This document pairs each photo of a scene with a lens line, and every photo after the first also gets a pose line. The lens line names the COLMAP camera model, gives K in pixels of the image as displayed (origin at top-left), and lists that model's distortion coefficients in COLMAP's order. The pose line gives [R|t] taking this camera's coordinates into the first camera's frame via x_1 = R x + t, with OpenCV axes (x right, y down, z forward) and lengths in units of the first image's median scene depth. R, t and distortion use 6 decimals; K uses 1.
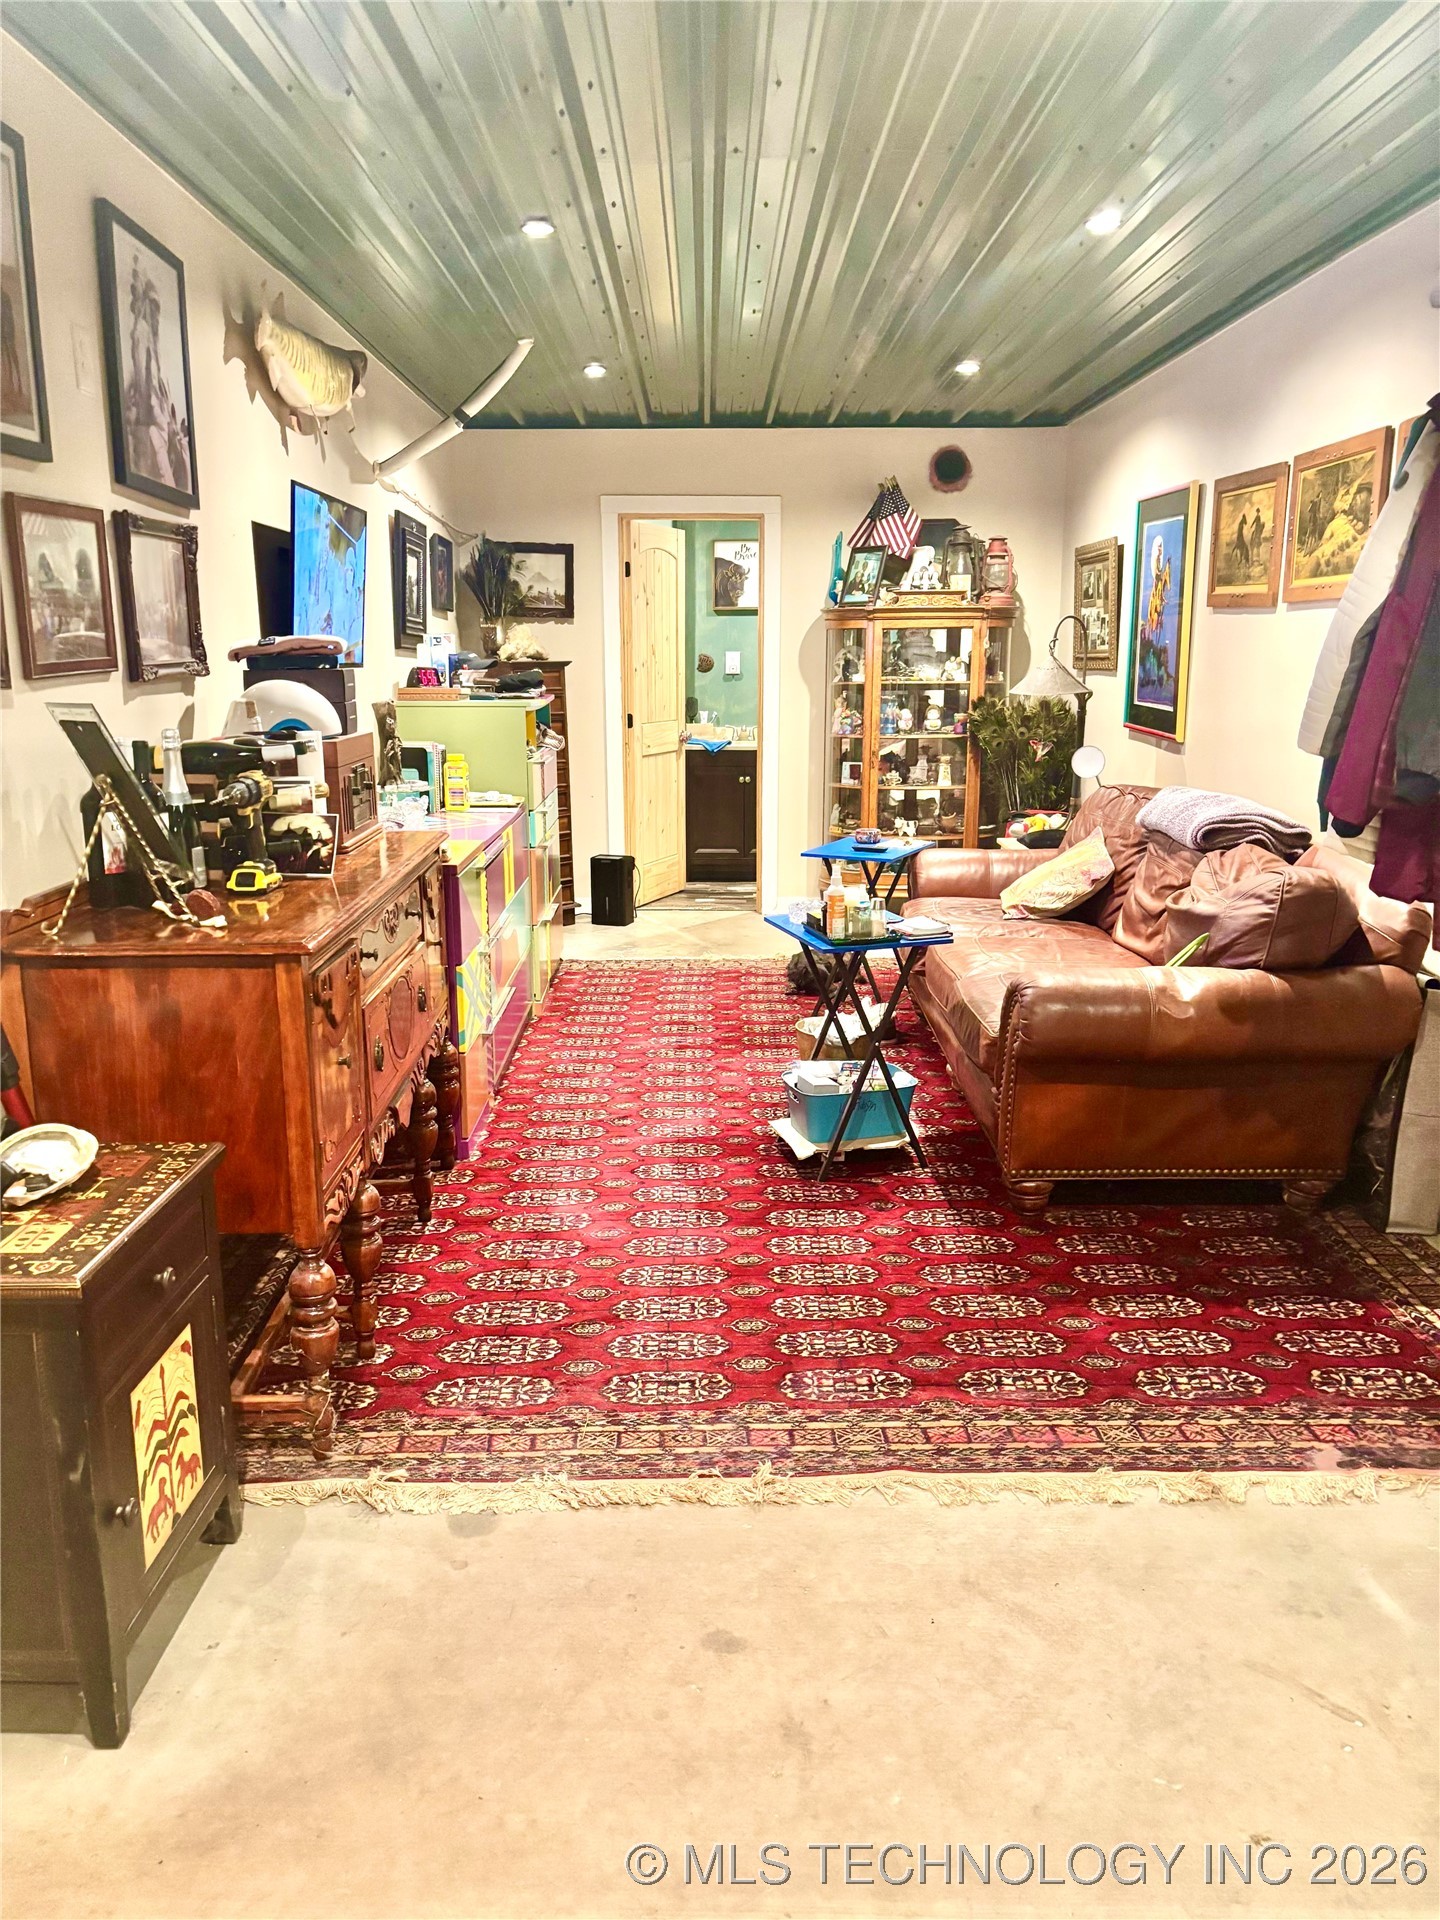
lens RADIAL K [[1435.6, 0, 720.0], [0, 1435.6, 960.0], [0, 0, 1]] dist [0.004132, -0.006799]
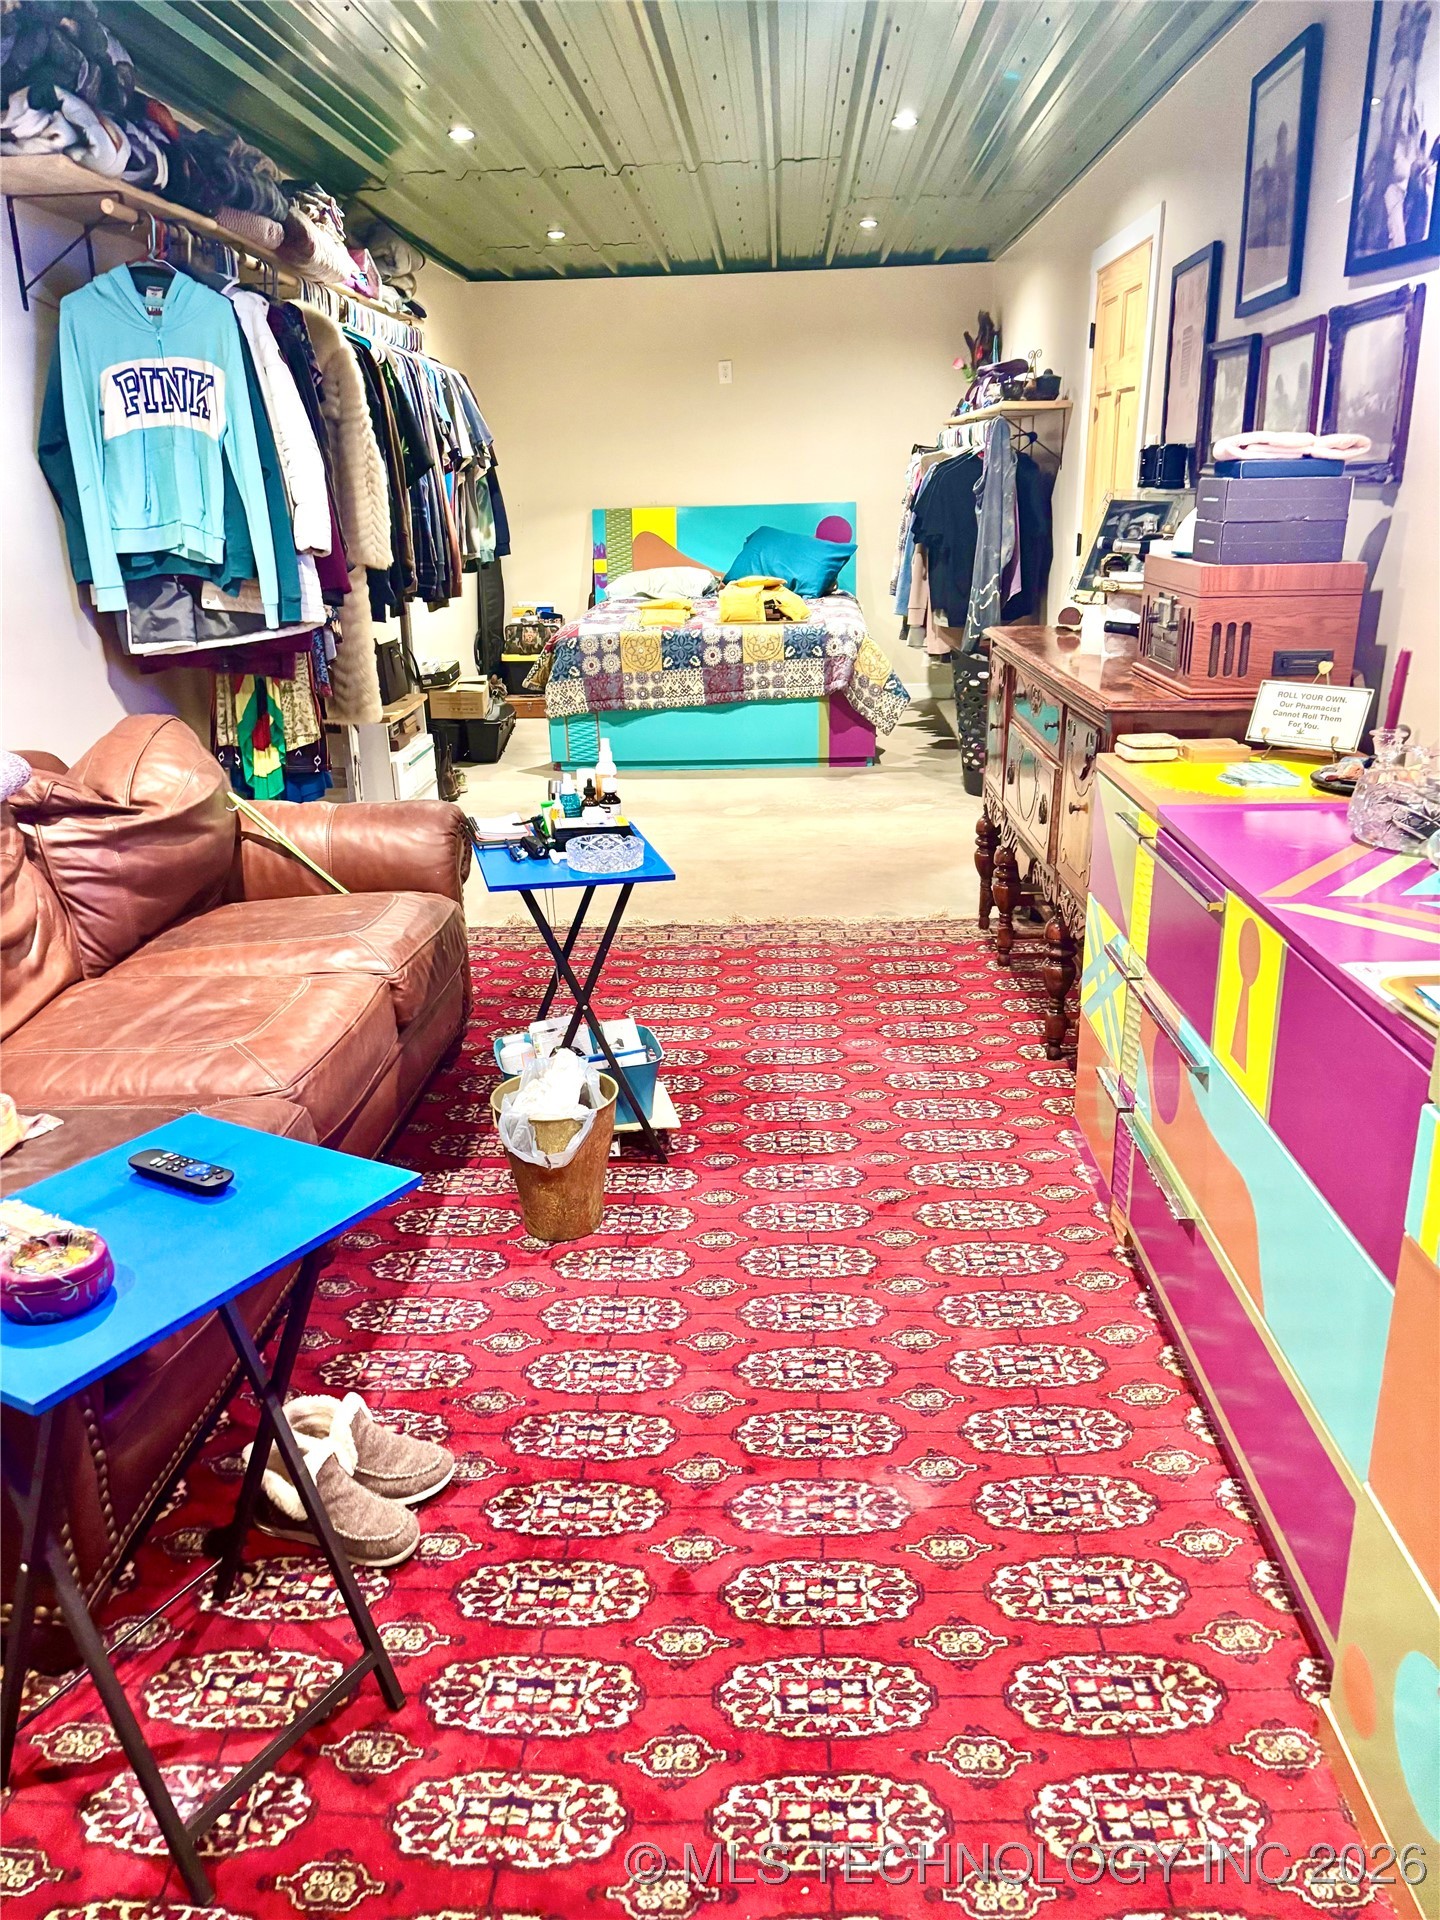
lens RADIAL K [[1435.6, 0, 720.0], [0, 1435.6, 960.0], [0, 0, 1]] dist [0.004132, -0.006799]
pose [[-0.998336, 0.009906, 0.056803, -0.036220], [0.037213, 0.863188, 0.503509, -0.401530], [-0.044044, 0.504785, -0.862121, 1.925479]]
